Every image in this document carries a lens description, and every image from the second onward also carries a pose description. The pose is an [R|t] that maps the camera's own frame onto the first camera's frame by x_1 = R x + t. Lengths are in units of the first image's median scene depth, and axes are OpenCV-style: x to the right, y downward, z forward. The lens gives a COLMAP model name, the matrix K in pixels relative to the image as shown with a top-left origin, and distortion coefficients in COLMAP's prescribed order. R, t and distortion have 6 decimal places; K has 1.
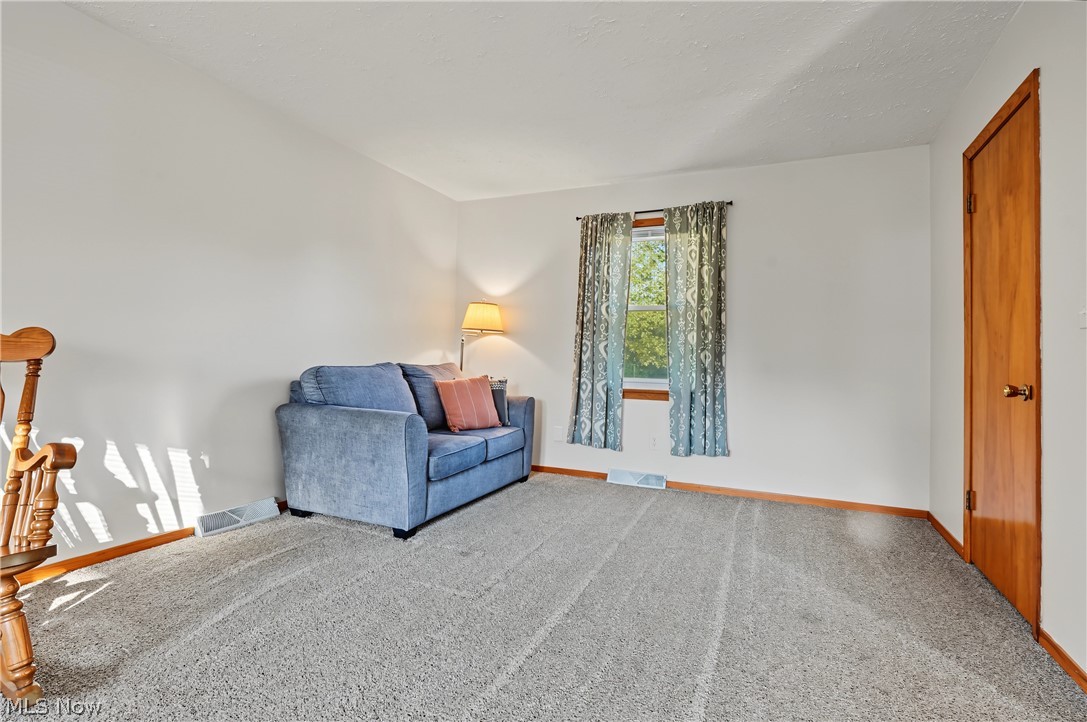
lens RADIAL K [[495.1, 0, 543.3], [0, 495.1, 364.2], [0, 0, 1]] dist [-0.003524, 0.000374]
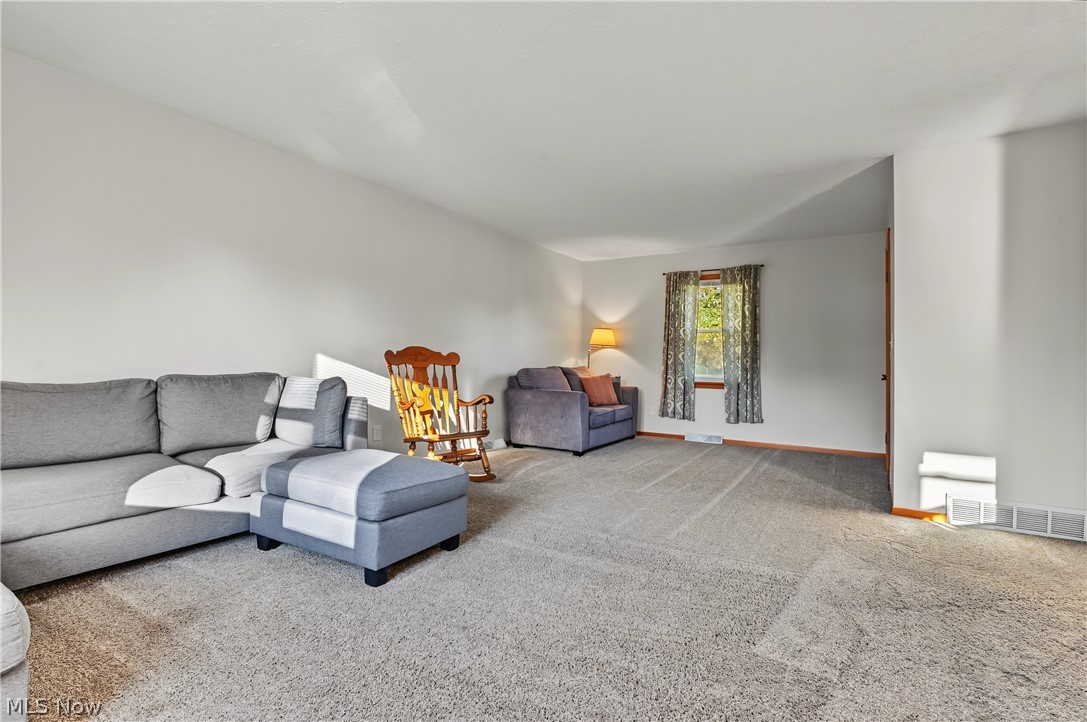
lens RADIAL K [[495.1, 0, 543.3], [0, 495.1, 364.2], [0, 0, 1]] dist [-0.003524, 0.000374]
pose [[0.990109, -0.007679, -0.140093, -0.100550], [0.006370, 0.999932, -0.009791, 0.005705], [0.140158, 0.008802, 0.990090, -0.666224]]
